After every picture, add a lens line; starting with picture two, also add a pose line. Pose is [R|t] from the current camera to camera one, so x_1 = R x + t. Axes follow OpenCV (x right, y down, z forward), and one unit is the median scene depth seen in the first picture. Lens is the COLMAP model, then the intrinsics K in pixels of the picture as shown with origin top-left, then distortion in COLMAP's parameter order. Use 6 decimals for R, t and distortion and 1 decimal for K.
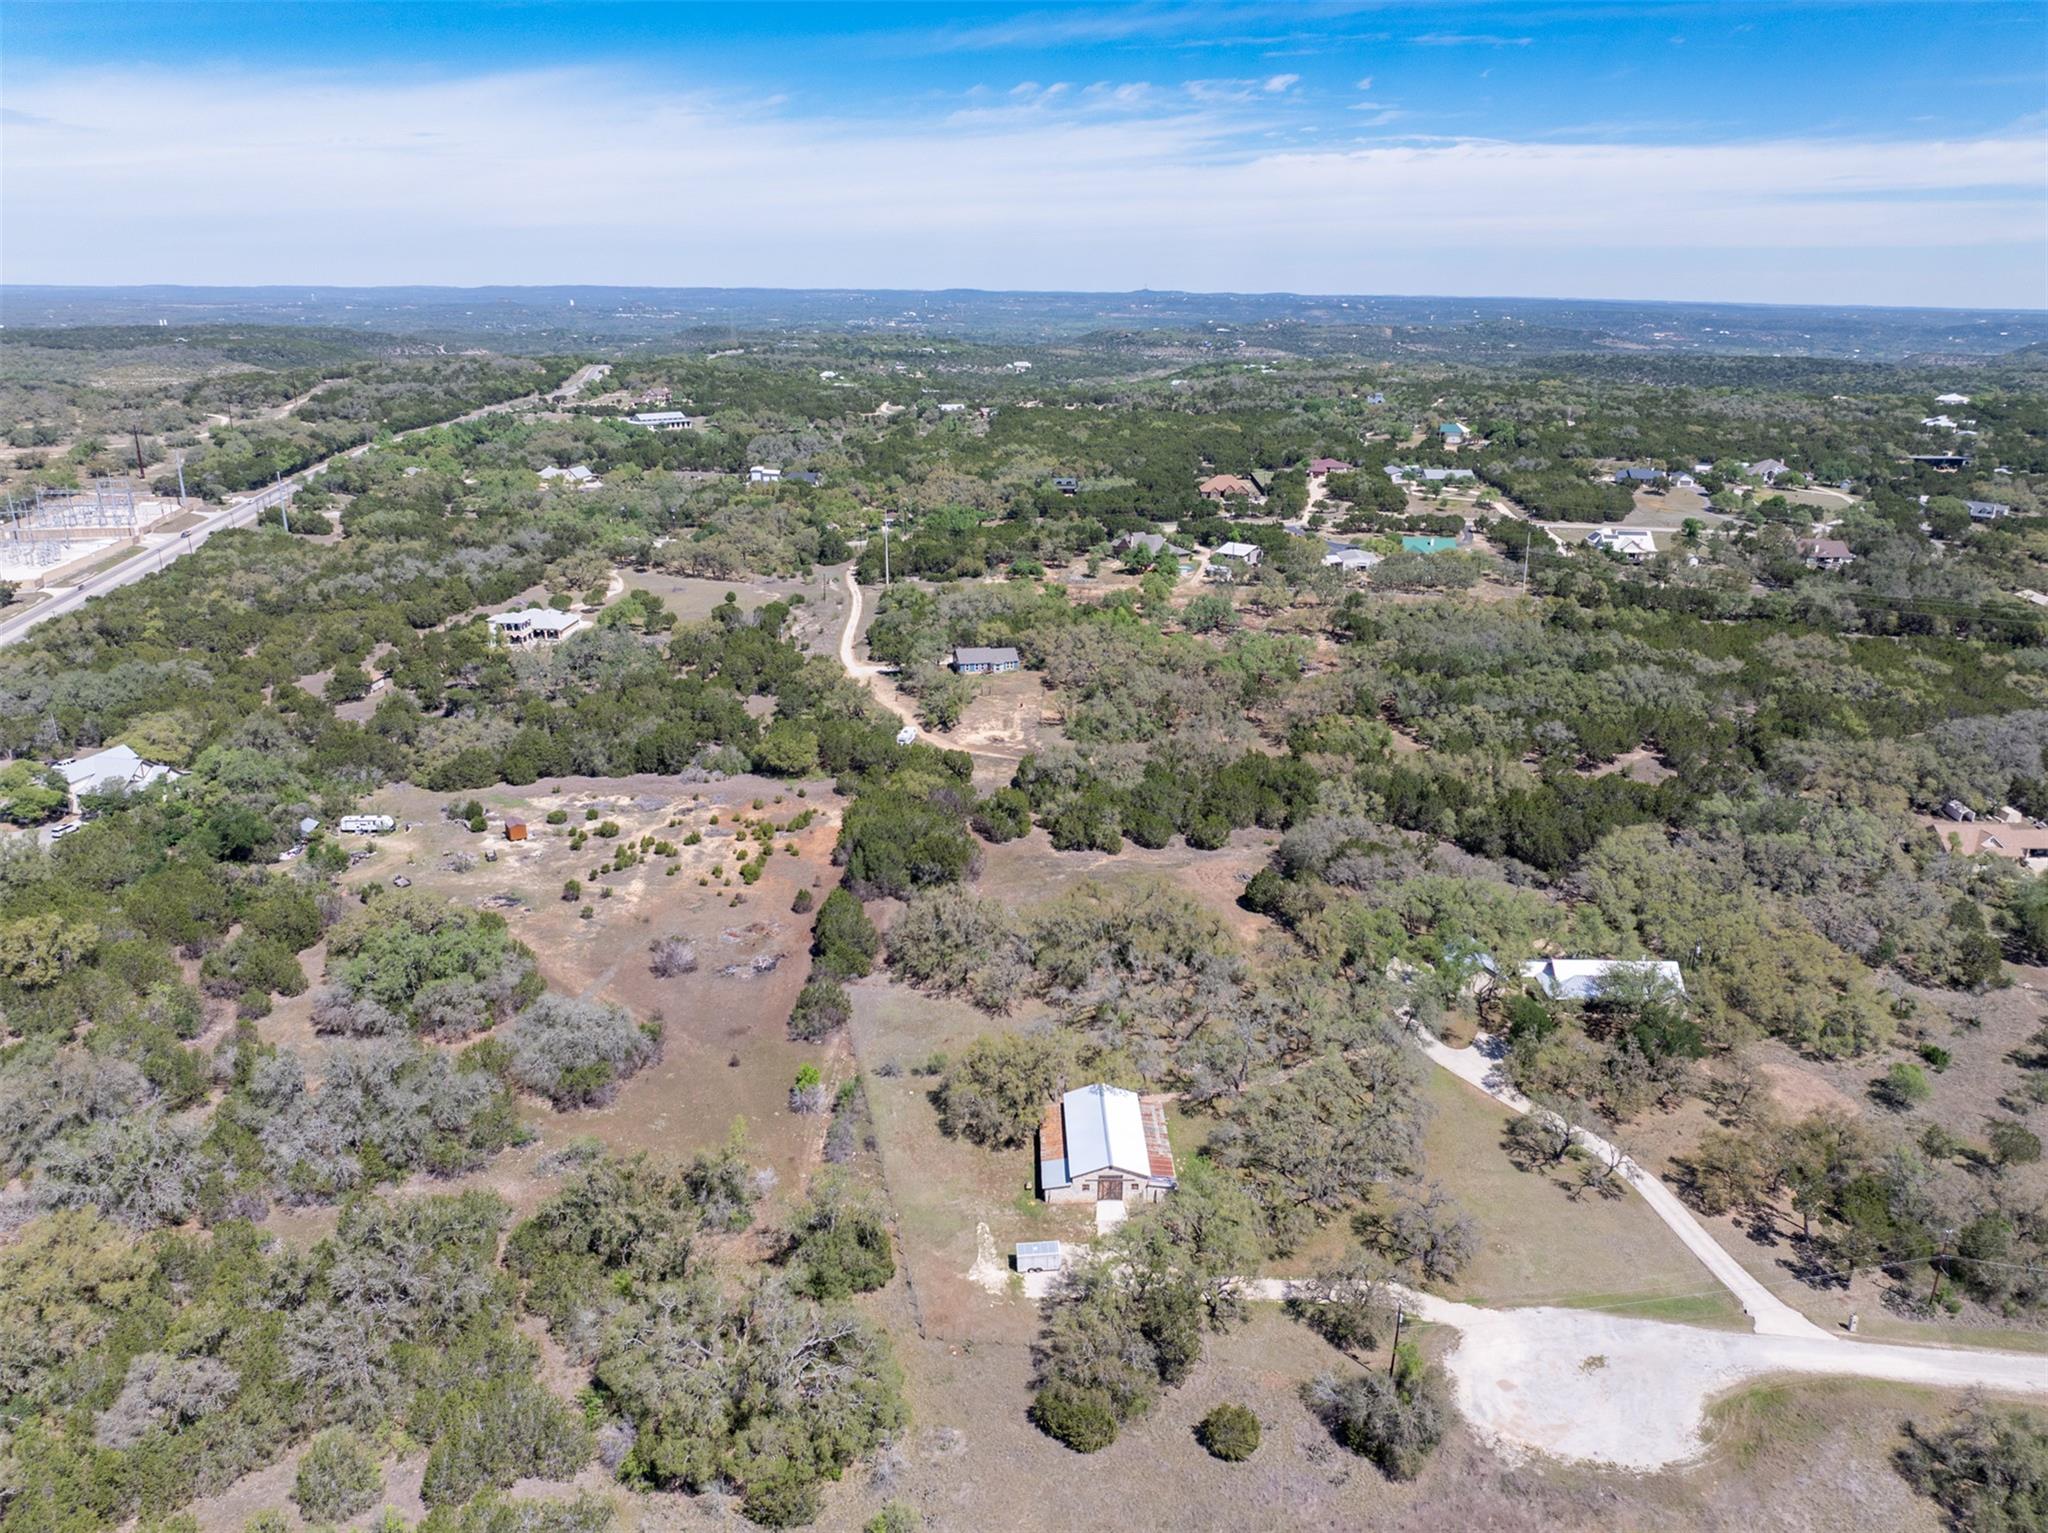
lens RADIAL K [[1450.0, 0, 1028.5], [0, 1450.0, 718.0], [0, 0, 1]] dist [-0.037880, 0.005451]
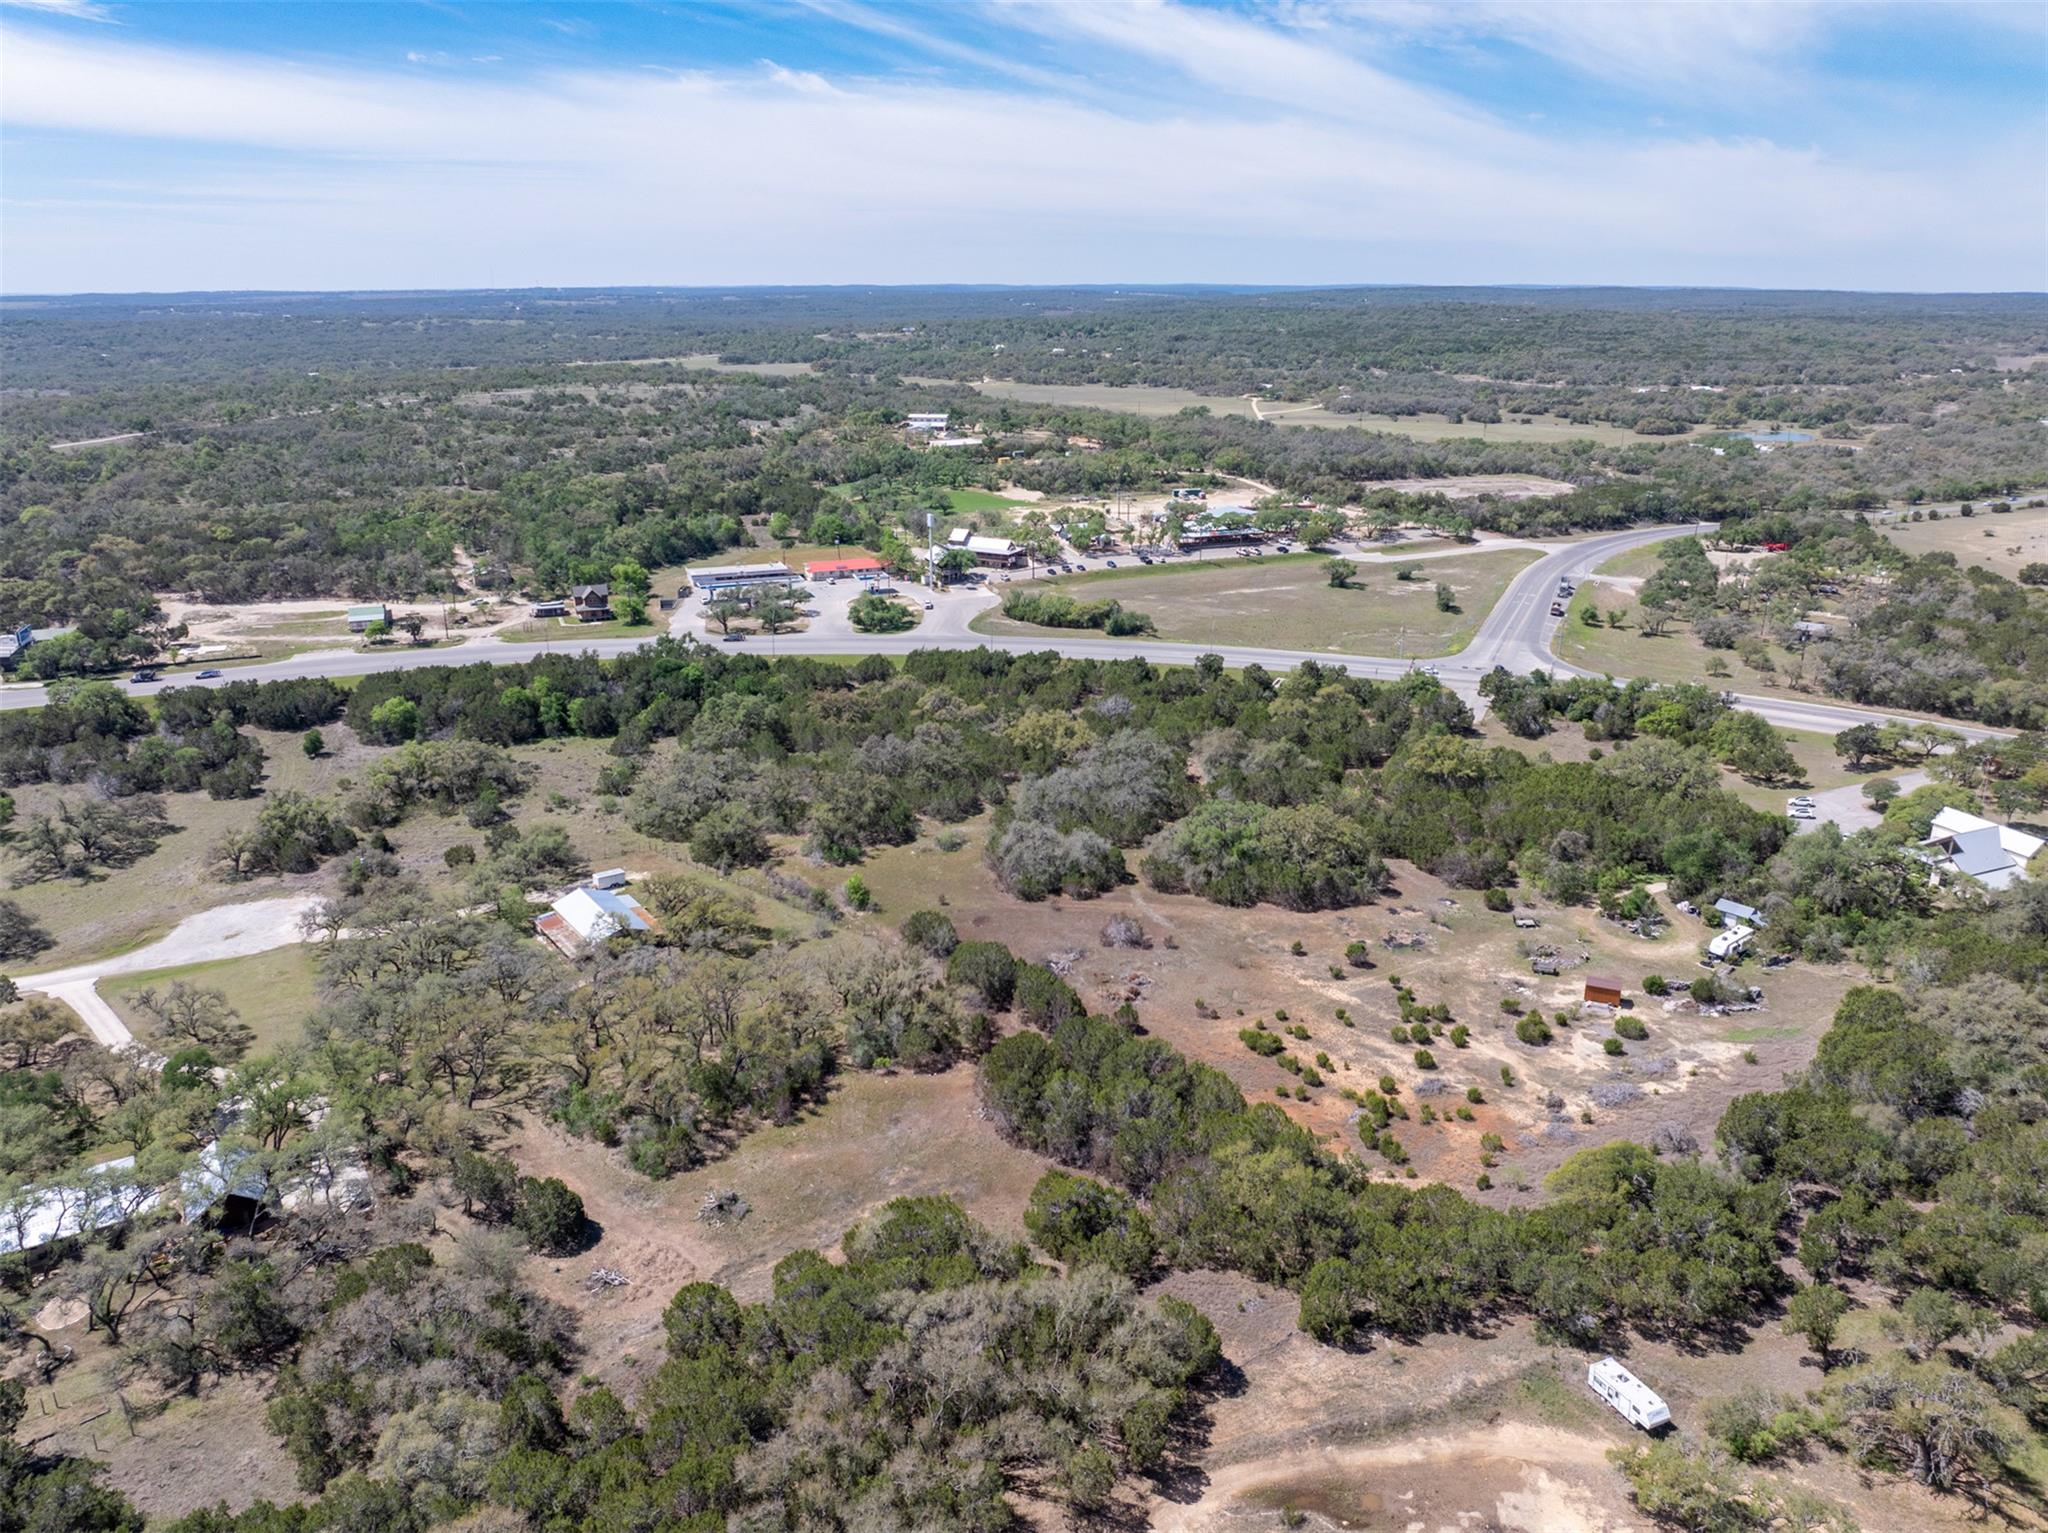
lens RADIAL K [[1431.1, 0, 1028.3], [0, 1431.1, 768.9], [0, 0, 1]] dist [-0.032397, 0.000143]
pose [[-0.817336, 0.178401, -0.547846, 0.259341], [-0.173450, 0.830558, 0.529234, -0.346692], [0.549434, 0.527586, -0.647901, 1.234462]]
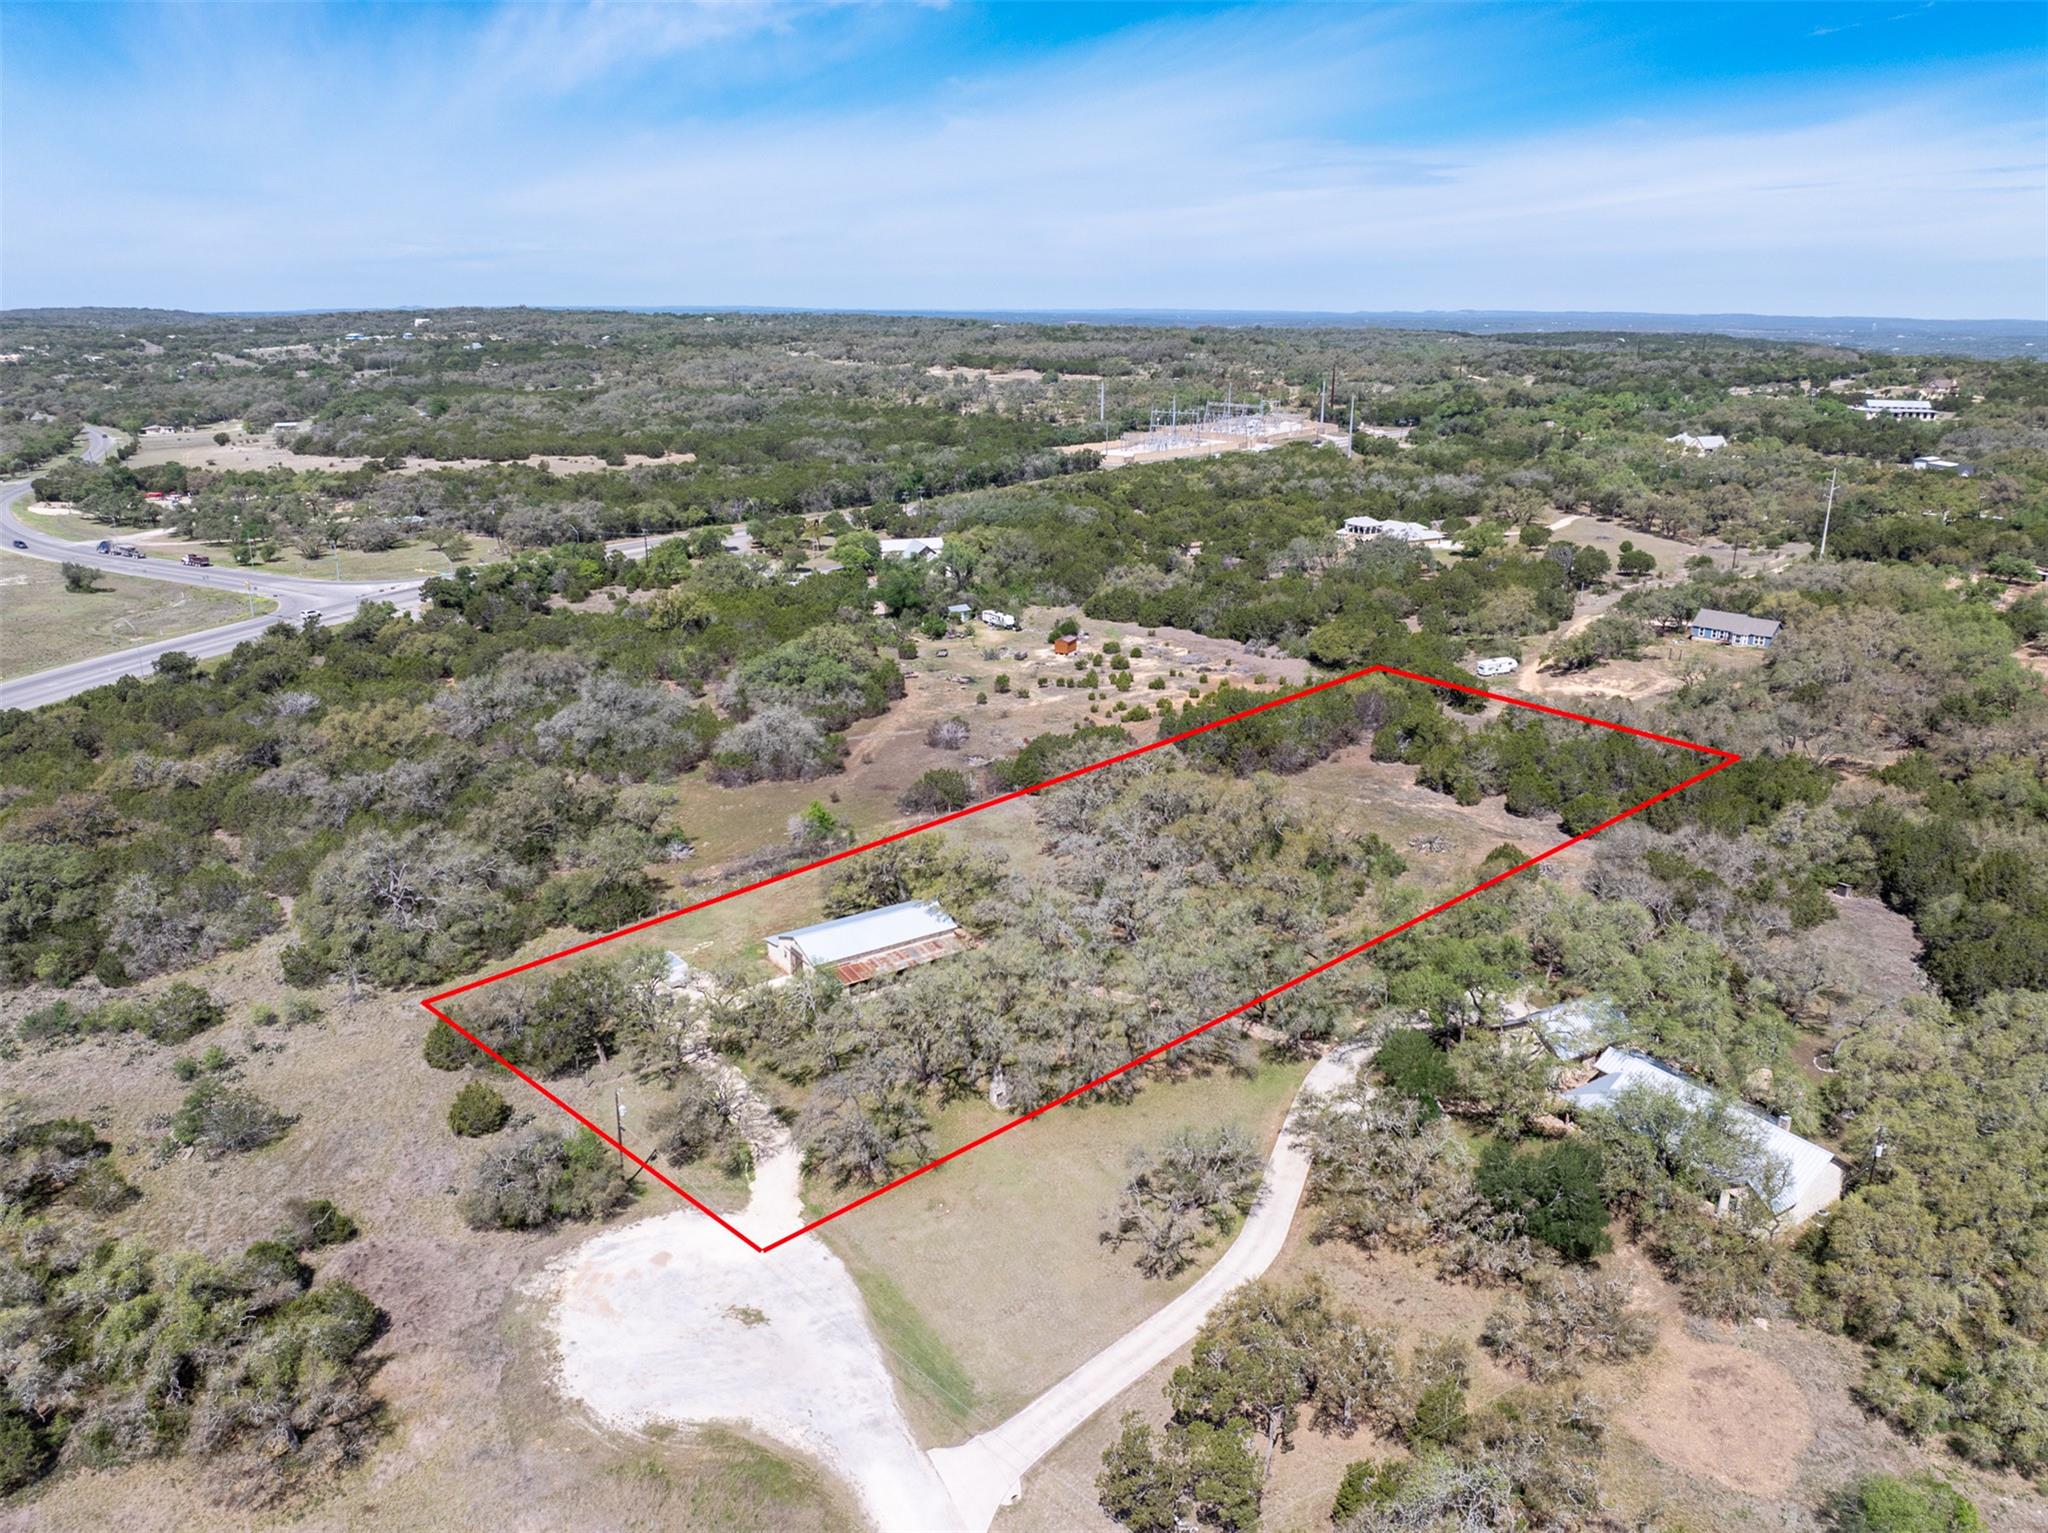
lens RADIAL K [[1431.1, 0, 1028.3], [0, 1431.1, 768.9], [0, 0, 1]] dist [-0.032397, 0.000143]
pose [[0.555604, 0.251628, -0.792457, 0.508563], [-0.240016, 0.961069, 0.136888, 0.025058], [0.796051, 0.114147, 0.594368, 0.337145]]
